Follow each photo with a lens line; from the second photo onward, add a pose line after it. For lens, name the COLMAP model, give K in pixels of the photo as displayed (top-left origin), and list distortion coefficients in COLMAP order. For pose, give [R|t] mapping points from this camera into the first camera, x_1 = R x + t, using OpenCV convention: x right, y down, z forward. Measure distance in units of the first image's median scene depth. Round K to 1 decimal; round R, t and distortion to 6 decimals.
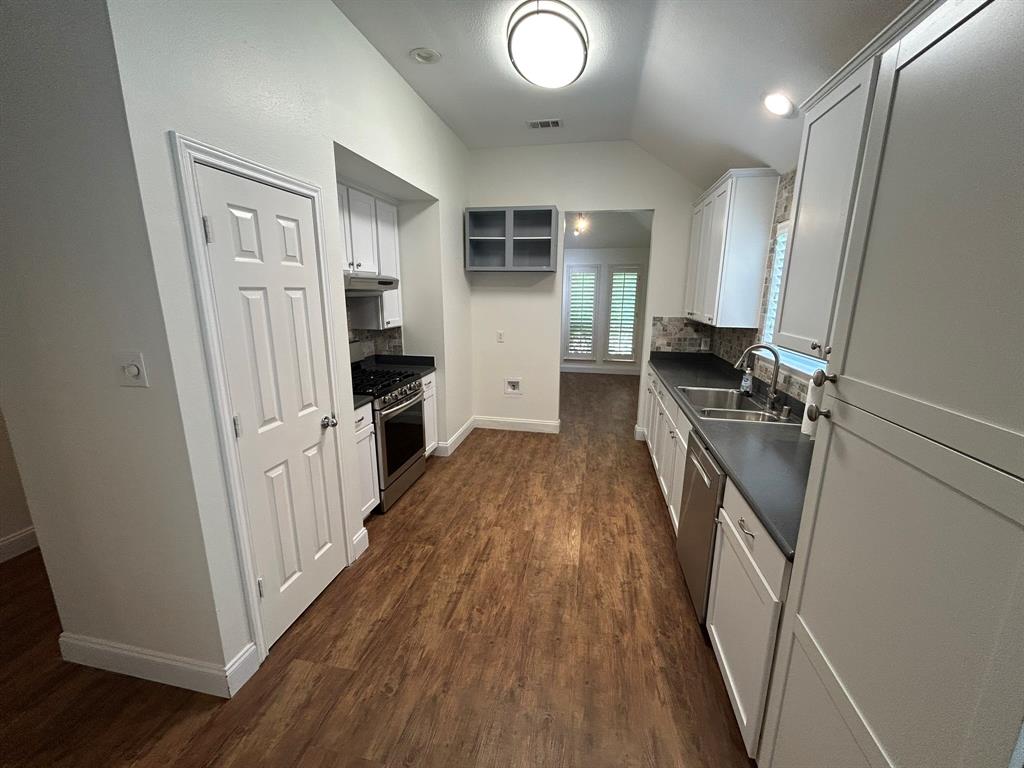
lens RADIAL K [[410.1, 0, 511.0], [0, 410.1, 381.6], [0, 0, 1]] dist [-0.011478, 0.000686]
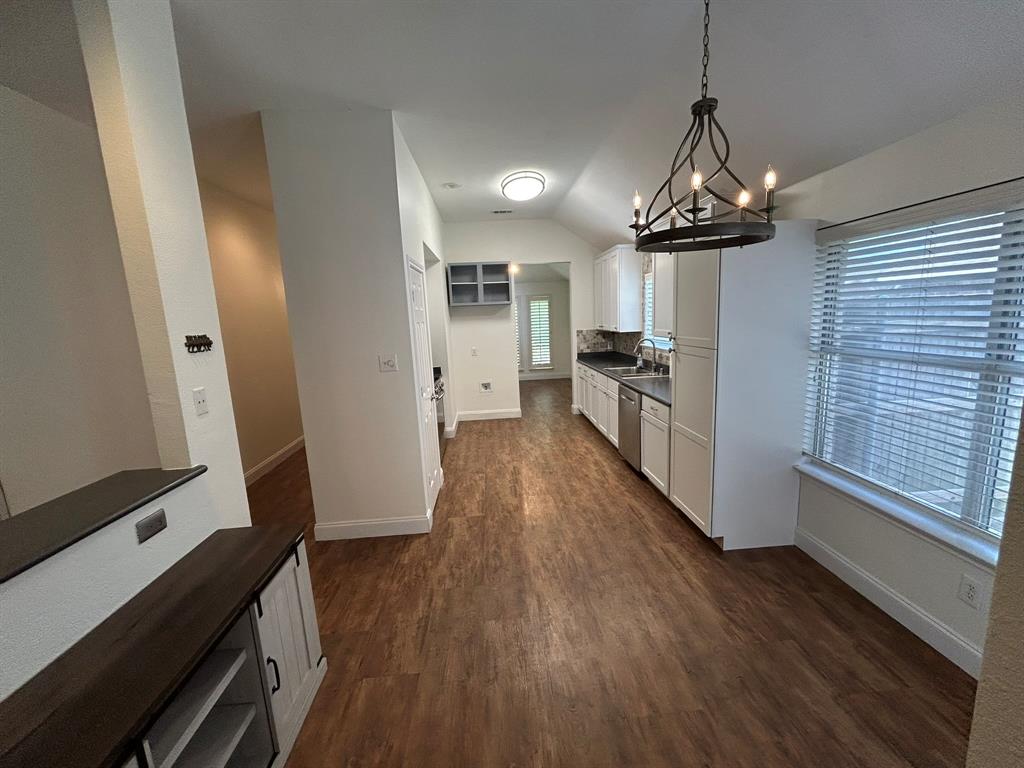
lens RADIAL K [[410.1, 0, 509.8], [0, 410.1, 382.8], [0, 0, 1]] dist [-0.011478, 0.000686]
pose [[0.964712, -0.093937, 0.245982, -0.361178], [0.108679, 0.992964, -0.047025, 0.101117], [-0.239834, 0.072098, 0.968133, -0.504922]]
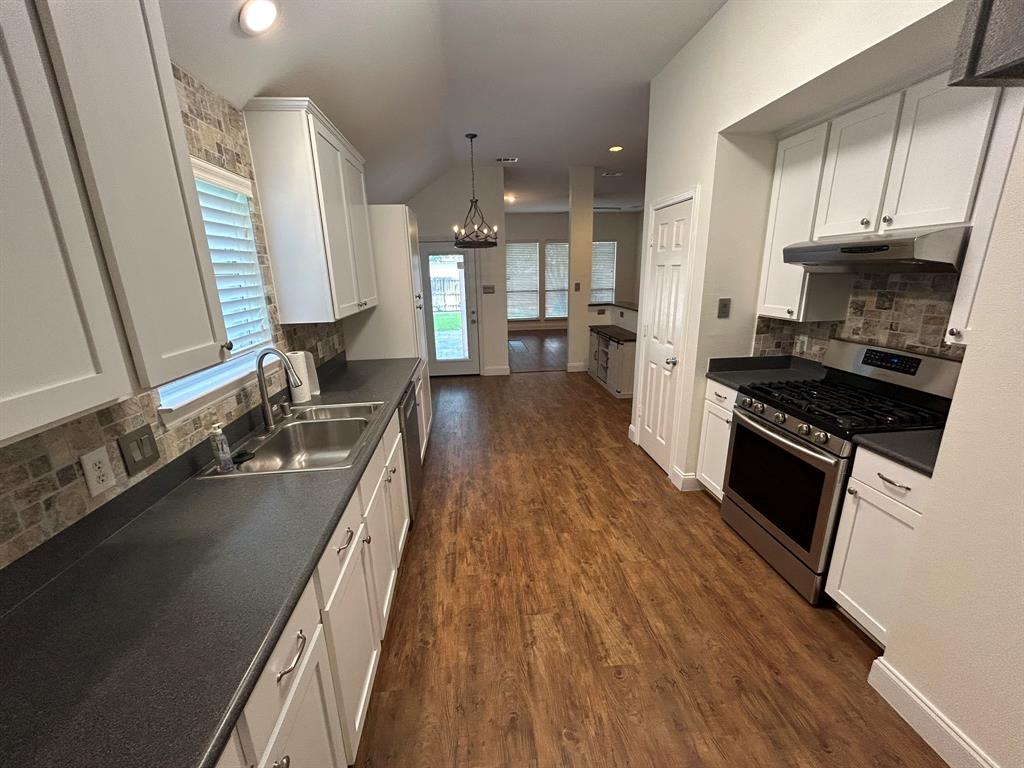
lens RADIAL K [[410.1, 0, 511.0], [0, 410.1, 383.4], [0, 0, 1]] dist [-0.011478, 0.000686]
pose [[-0.953209, 0.096085, -0.286636, 0.321772], [-0.048335, 0.887510, 0.458247, -0.292428], [0.298423, 0.450659, -0.841338, 1.333105]]
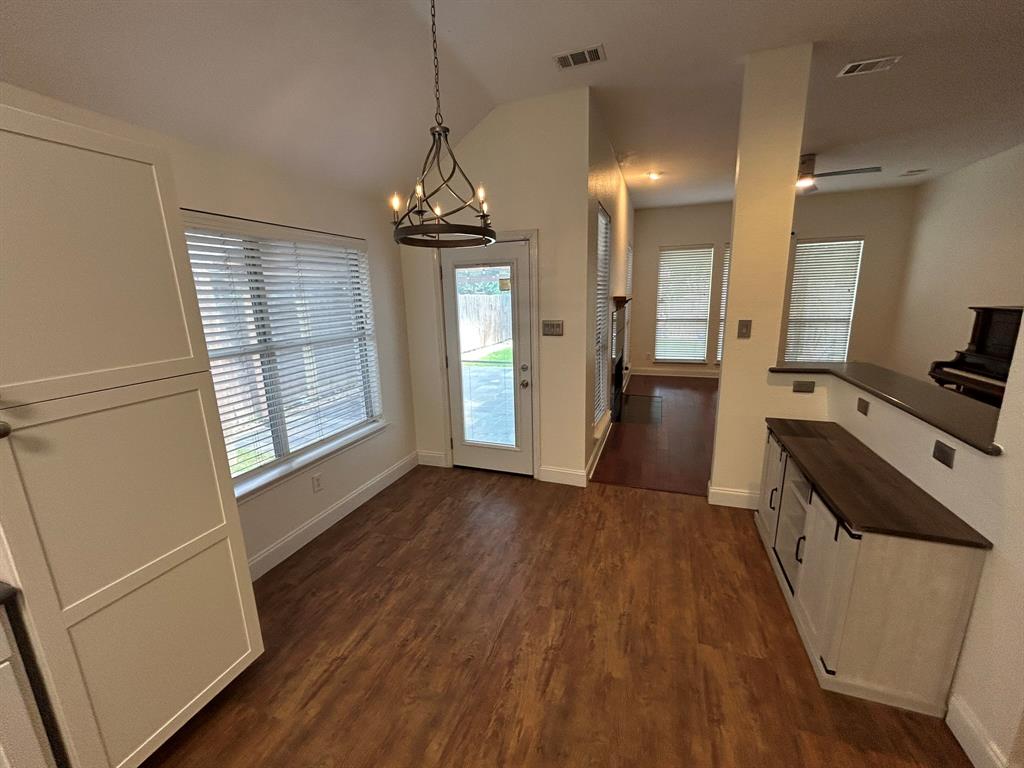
lens RADIAL K [[410.1, 0, 504.0], [0, 410.1, 388.8], [0, 0, 1]] dist [-0.011478, 0.000686]
pose [[-0.987913, -0.013018, 0.154461, -0.193368], [0.055509, 0.900674, 0.430934, -0.118278], [-0.144729, 0.434300, -0.889065, 0.512428]]
